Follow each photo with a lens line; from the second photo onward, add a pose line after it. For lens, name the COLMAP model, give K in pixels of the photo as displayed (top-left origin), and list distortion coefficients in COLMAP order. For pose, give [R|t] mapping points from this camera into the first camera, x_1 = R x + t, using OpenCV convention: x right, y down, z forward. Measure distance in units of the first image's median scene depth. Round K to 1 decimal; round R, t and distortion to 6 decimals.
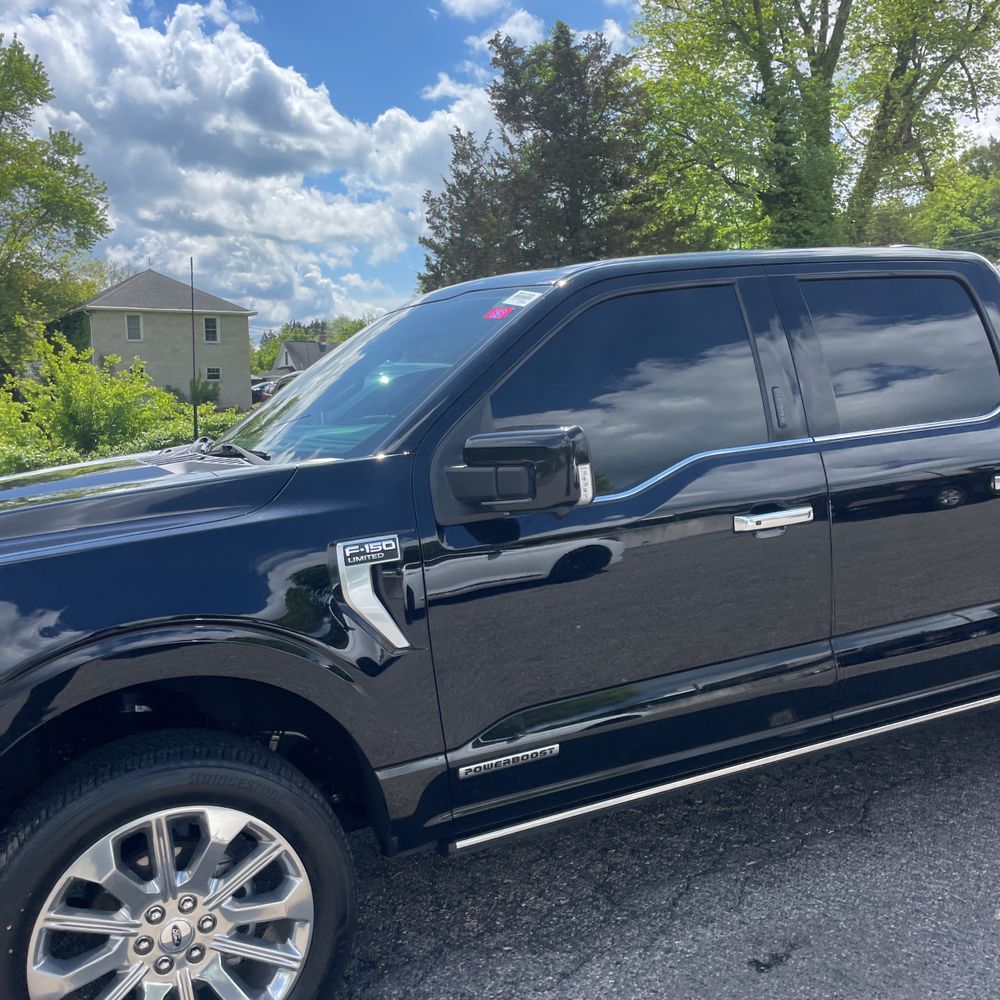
lens RADIAL K [[1009.0, 0, 491.1], [0, 1009.0, 503.2], [0, 0, 1]] dist [0.080646, -0.092697]
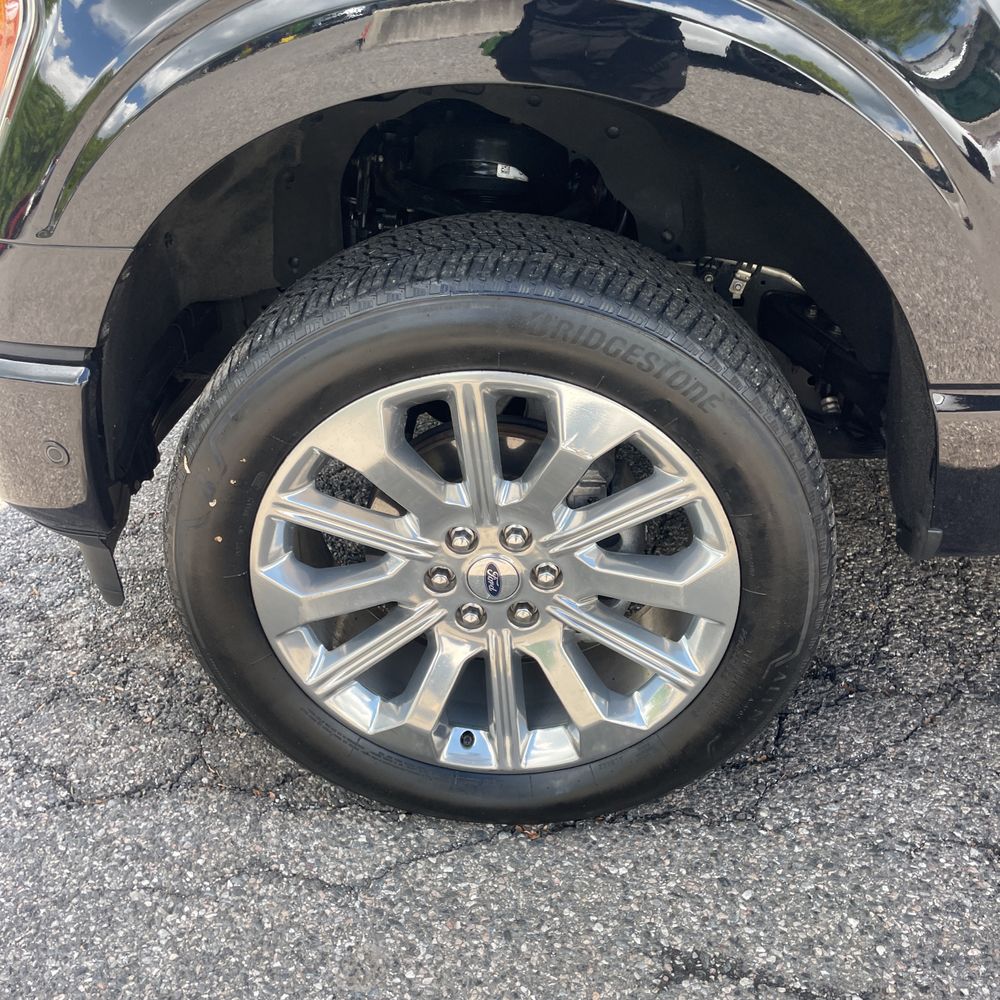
lens RADIAL K [[1033.4, 0, 473.2], [0, 1033.4, 500.9], [0, 0, 1]] dist [0.085124, -0.131795]
pose [[0.863942, 0.281315, -0.417691, -0.086667], [-0.075475, 0.892388, 0.444913, 0.124767], [0.497903, -0.352854, 0.792203, 0.545497]]
